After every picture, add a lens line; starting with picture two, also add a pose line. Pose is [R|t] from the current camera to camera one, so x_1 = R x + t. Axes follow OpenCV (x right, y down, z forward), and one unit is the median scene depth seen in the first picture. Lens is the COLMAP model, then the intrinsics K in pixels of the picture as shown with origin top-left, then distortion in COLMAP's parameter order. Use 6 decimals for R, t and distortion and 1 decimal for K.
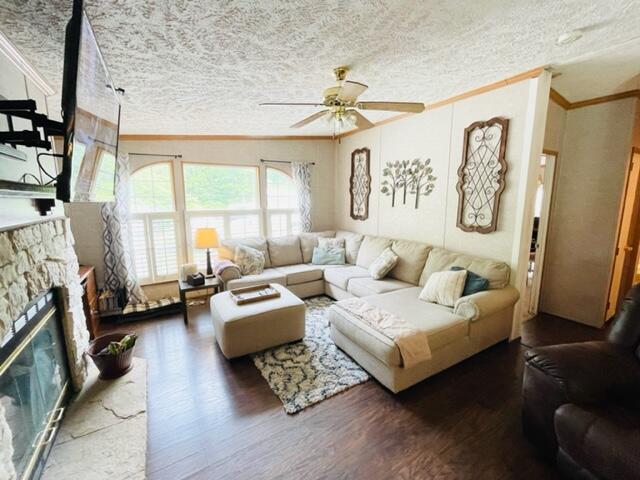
lens RADIAL K [[261.9, 0, 320.0], [0, 261.9, 240.0], [0, 0, 1]] dist [-0.000743, -0.000032]
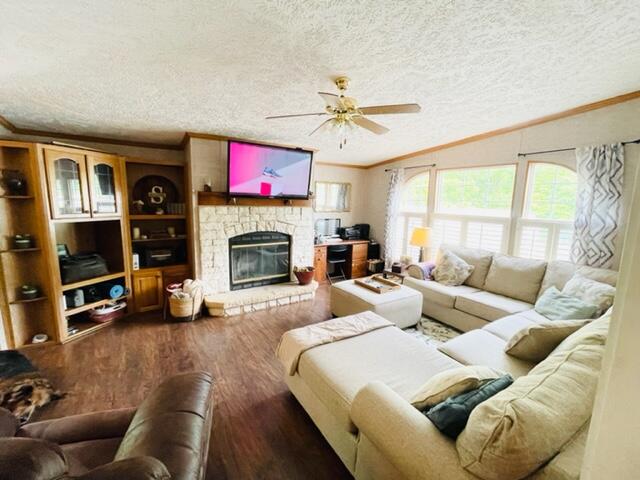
lens RADIAL K [[261.9, 0, 320.0], [0, 261.9, 240.0], [0, 0, 1]] dist [-0.000743, -0.000032]
pose [[0.046944, 0.160972, -0.985842, 0.570401], [-0.181367, 0.971899, 0.150059, -0.074652], [0.982294, 0.171755, 0.074819, 0.436724]]
